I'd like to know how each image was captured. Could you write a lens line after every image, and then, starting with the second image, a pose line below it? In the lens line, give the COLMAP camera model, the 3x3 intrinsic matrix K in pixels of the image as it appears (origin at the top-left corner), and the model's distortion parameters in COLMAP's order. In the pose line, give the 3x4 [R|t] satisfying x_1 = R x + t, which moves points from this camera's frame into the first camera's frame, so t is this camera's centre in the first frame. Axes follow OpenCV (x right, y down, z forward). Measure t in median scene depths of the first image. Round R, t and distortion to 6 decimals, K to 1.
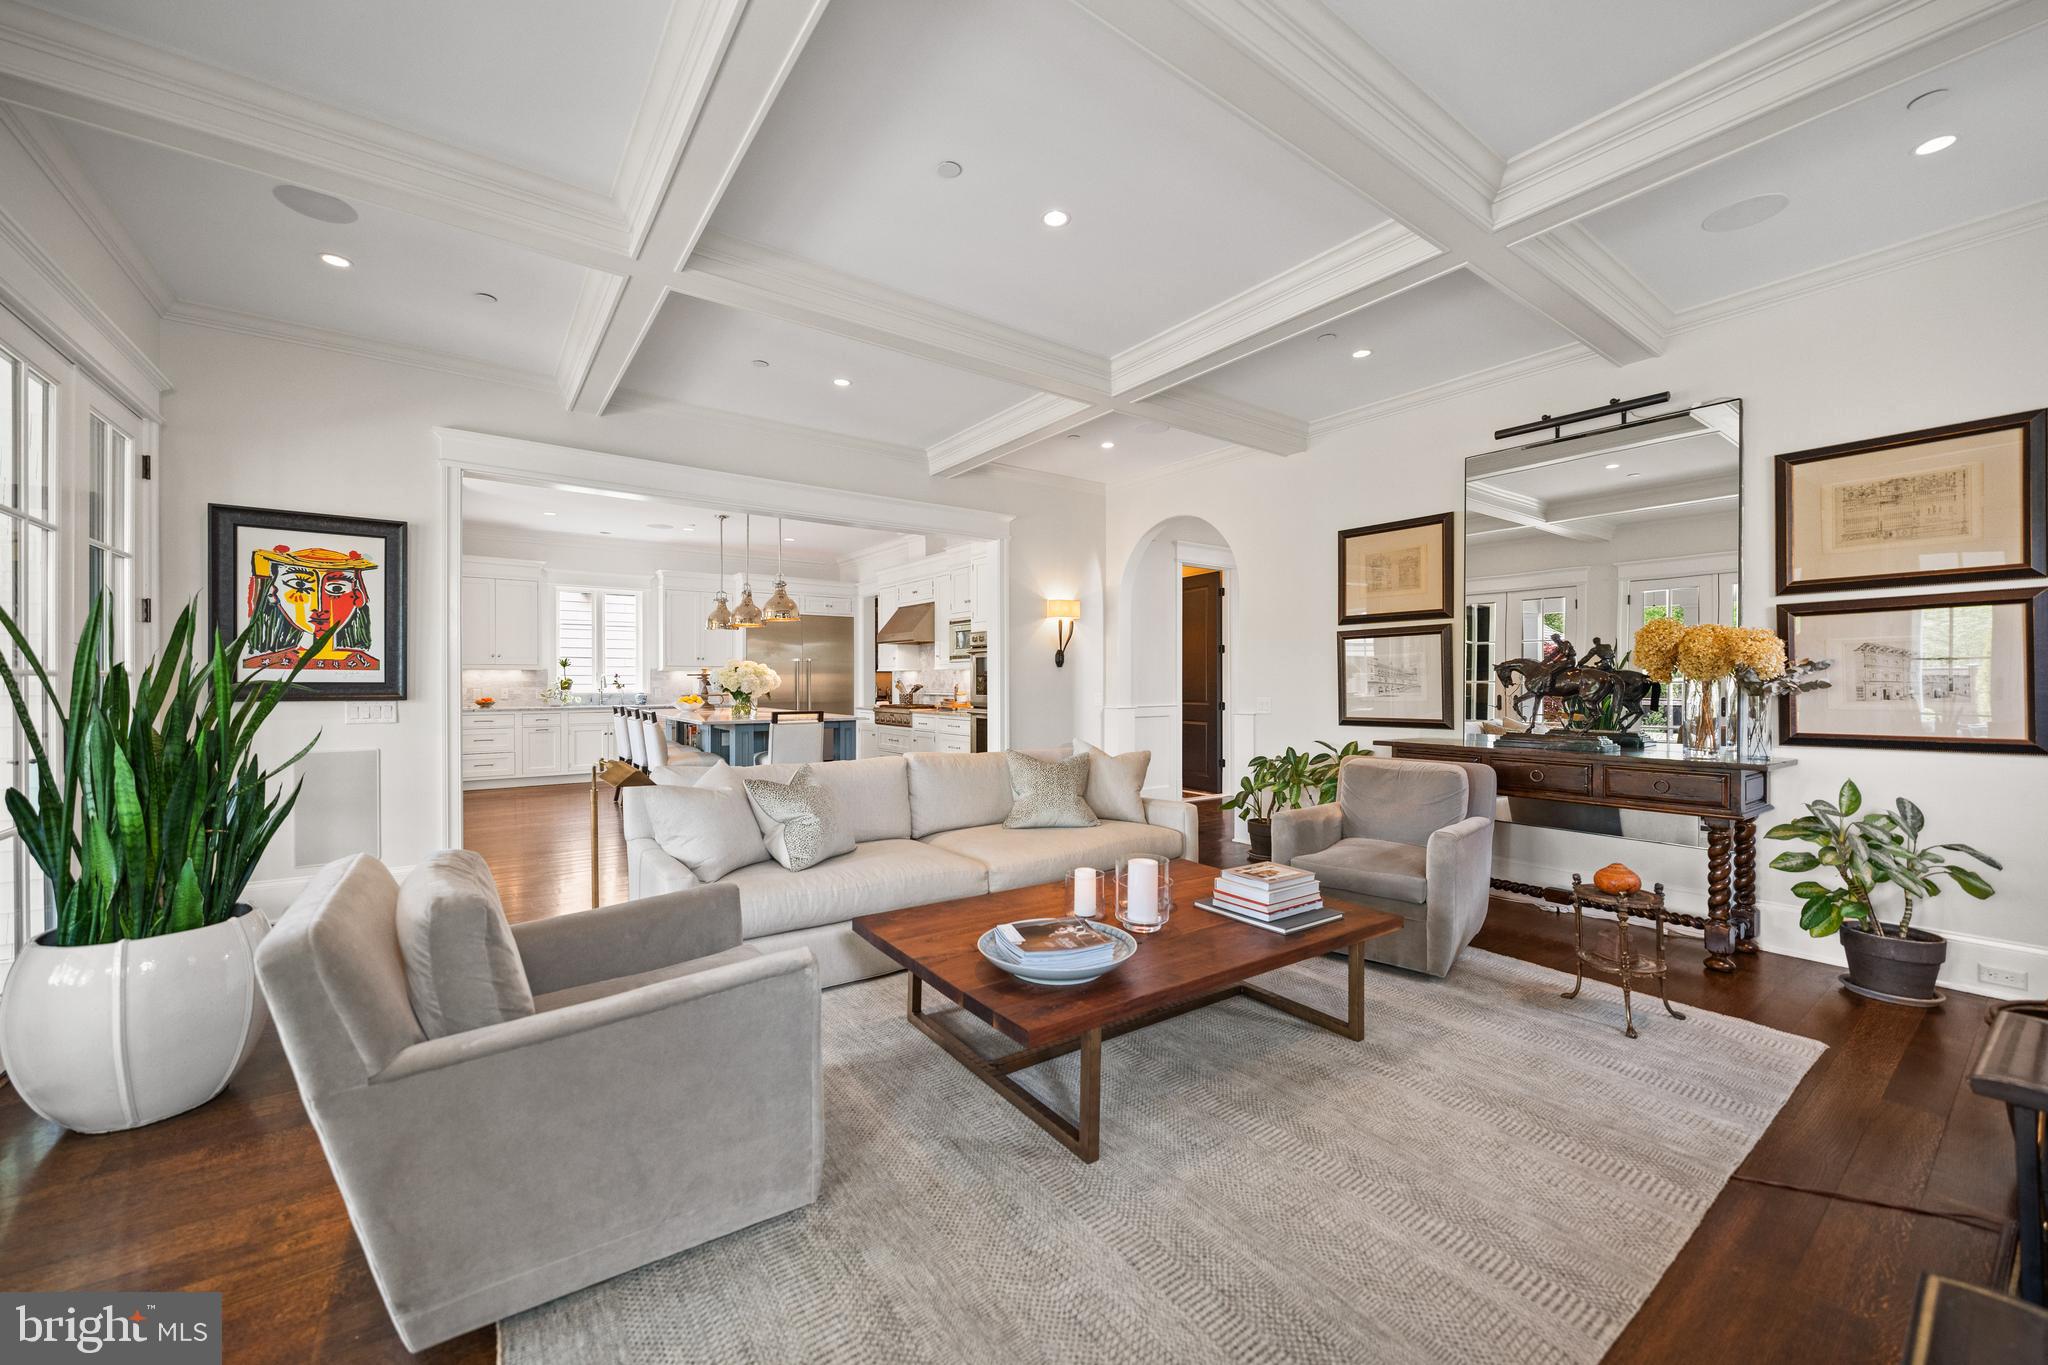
lens RADIAL K [[767.9, 0, 1011.5], [0, 767.9, 683.3], [0, 0, 1]] dist [-0.003016, -0.000124]
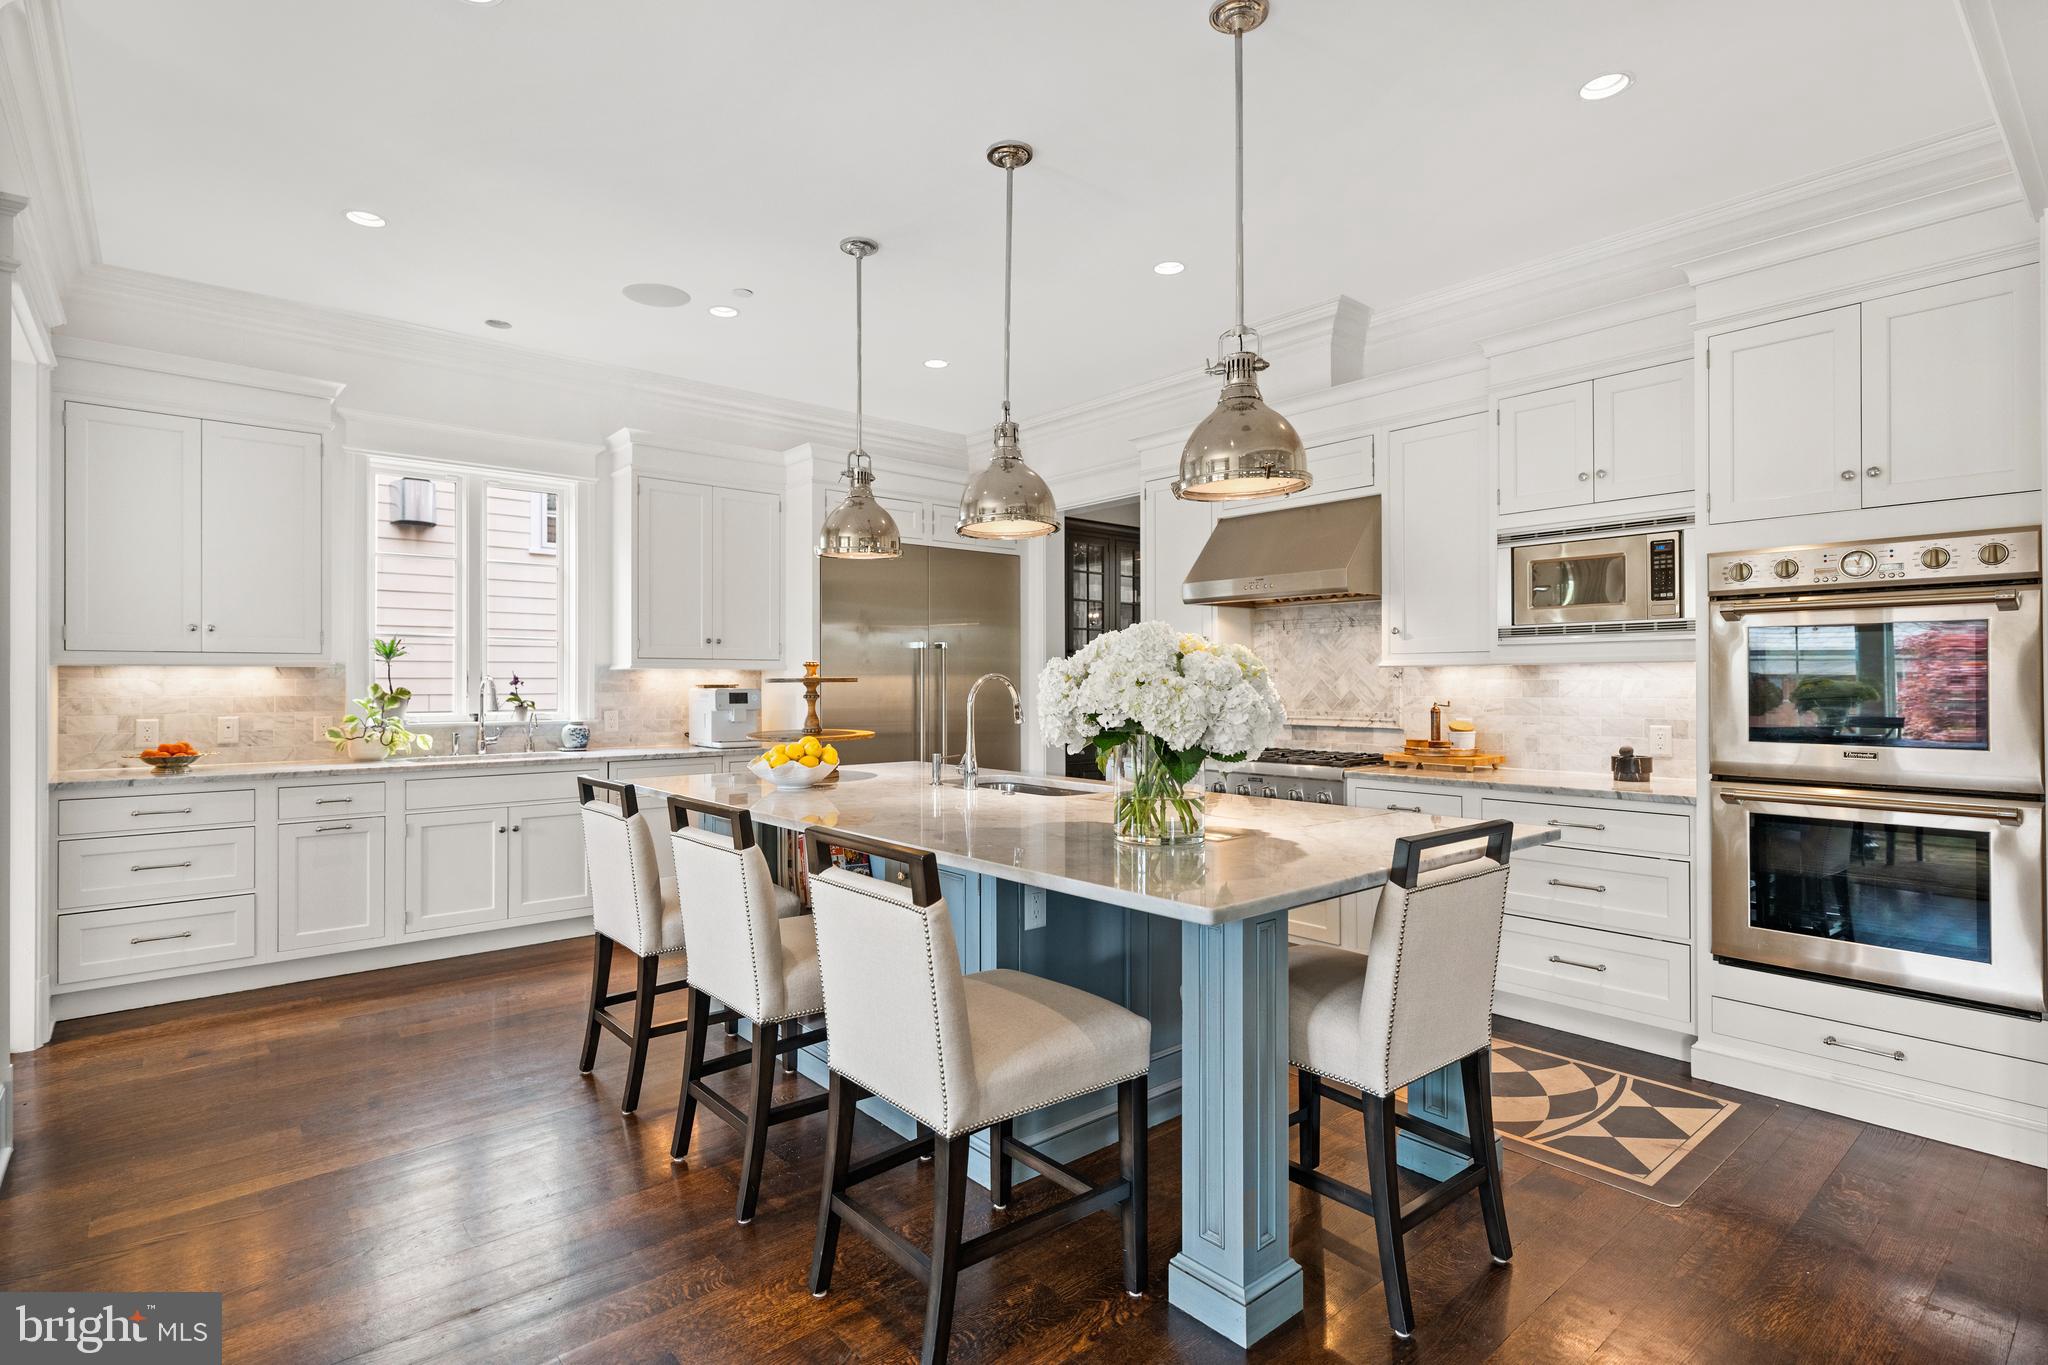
lens RADIAL K [[1002.9, 0, 1032.3], [0, 1002.9, 677.5], [0, 0, 1]] dist [0.001743, -0.001695]
pose [[0.996609, -0.001277, 0.082272, -0.300220], [0.002004, 0.999960, -0.008751, -0.006831], [-0.082258, 0.008886, 0.996571, 0.464777]]
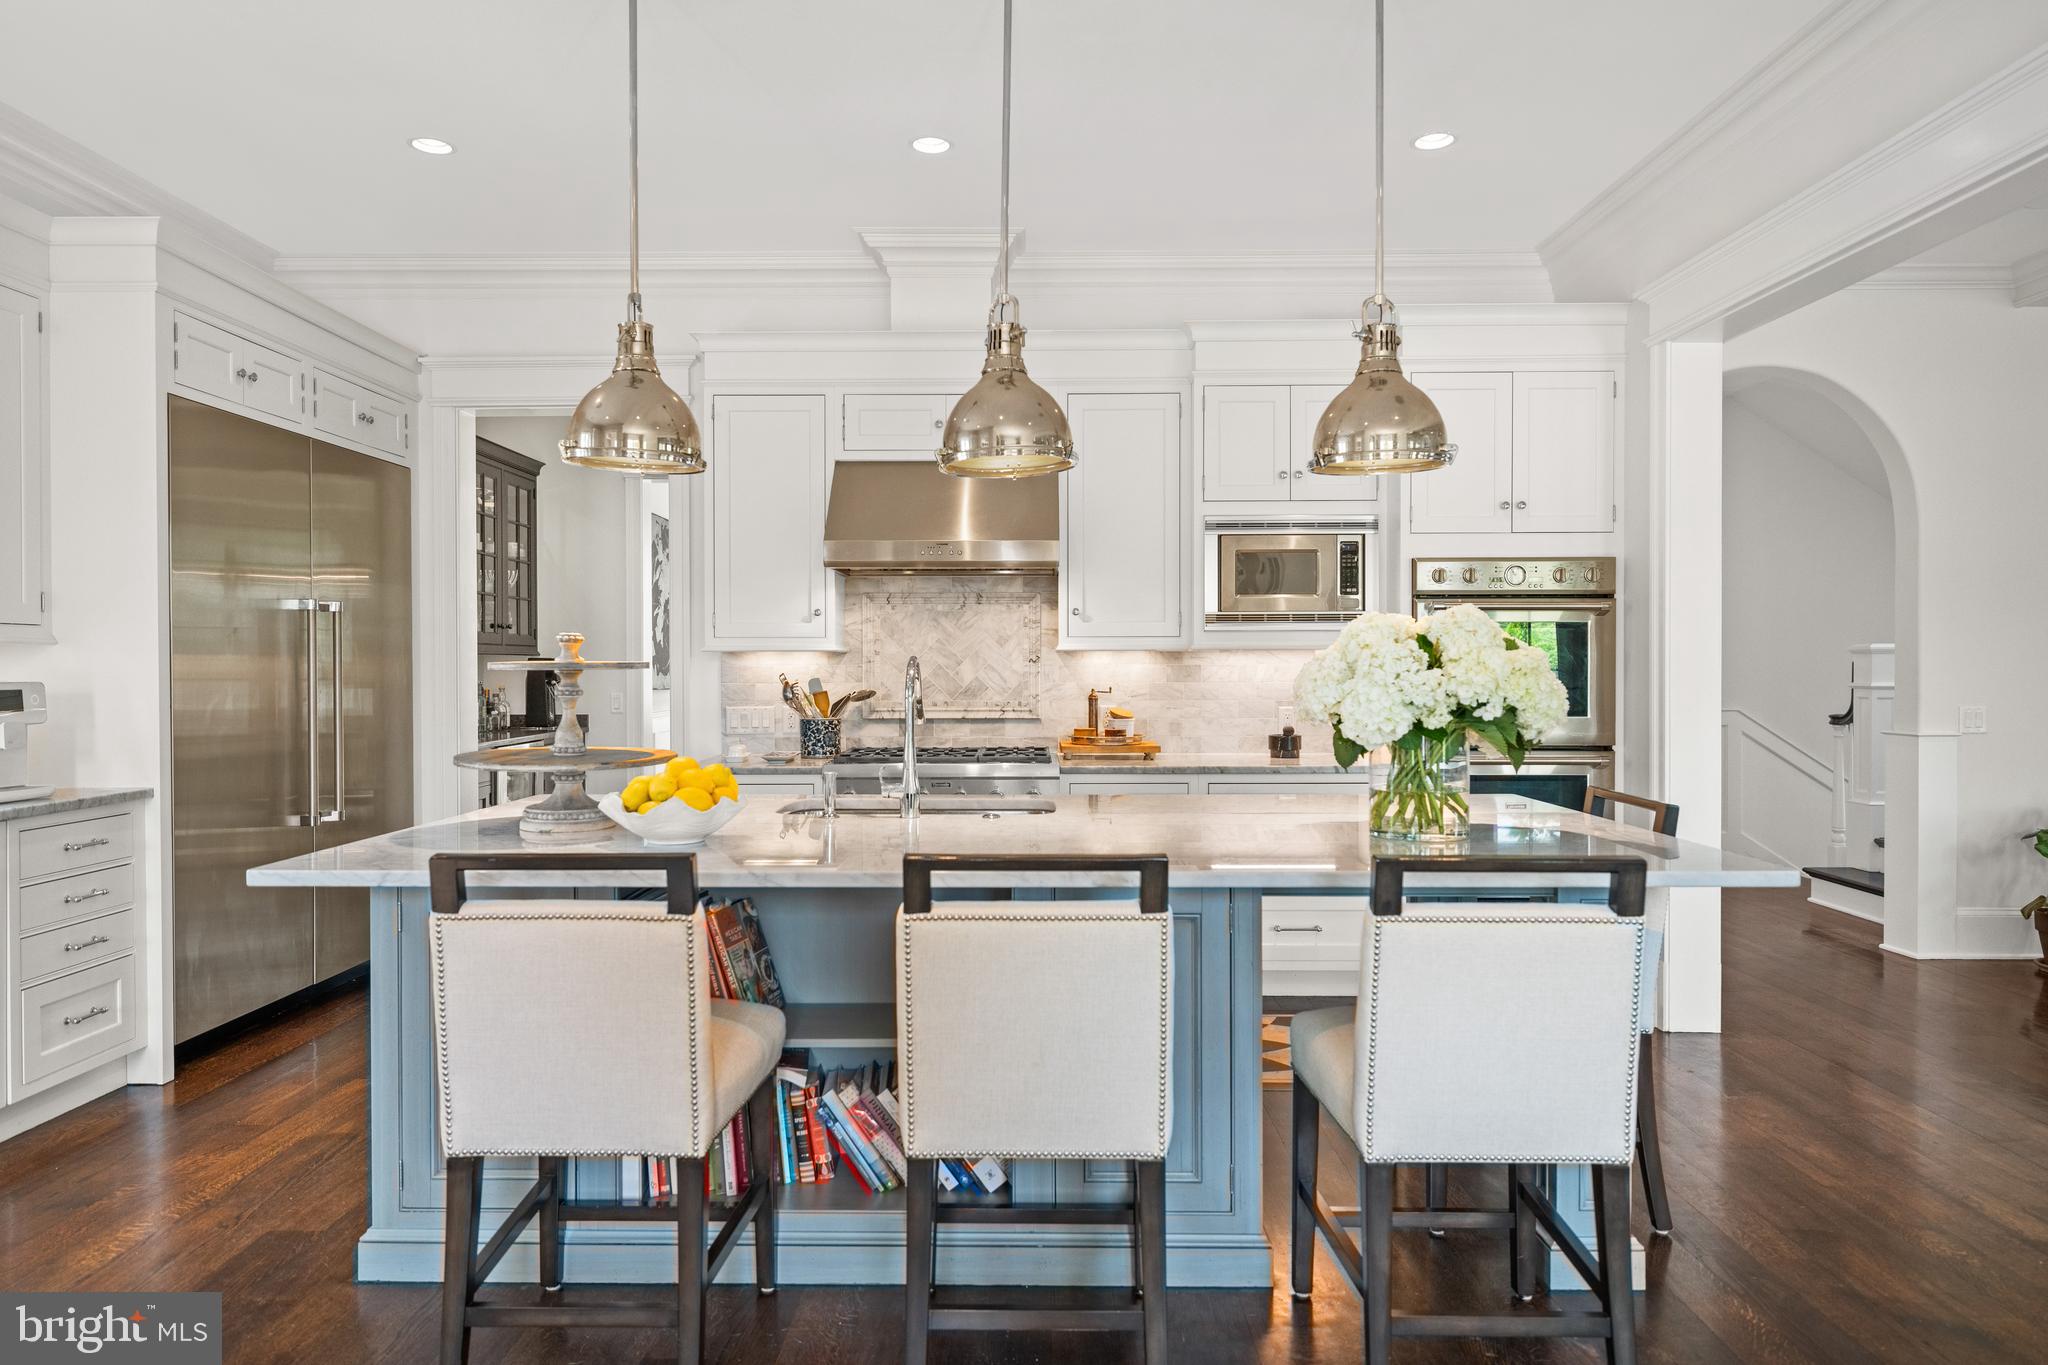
lens RADIAL K [[1266.5, 0, 1020.7], [0, 1266.5, 678.1], [0, 0, 1]] dist [0.011509, -0.001808]
pose [[0.593263, -0.010788, 0.804937, -0.540696], [0.005561, 0.999941, 0.009303, -0.008927], [-0.804990, -0.001043, 0.593288, 0.608991]]
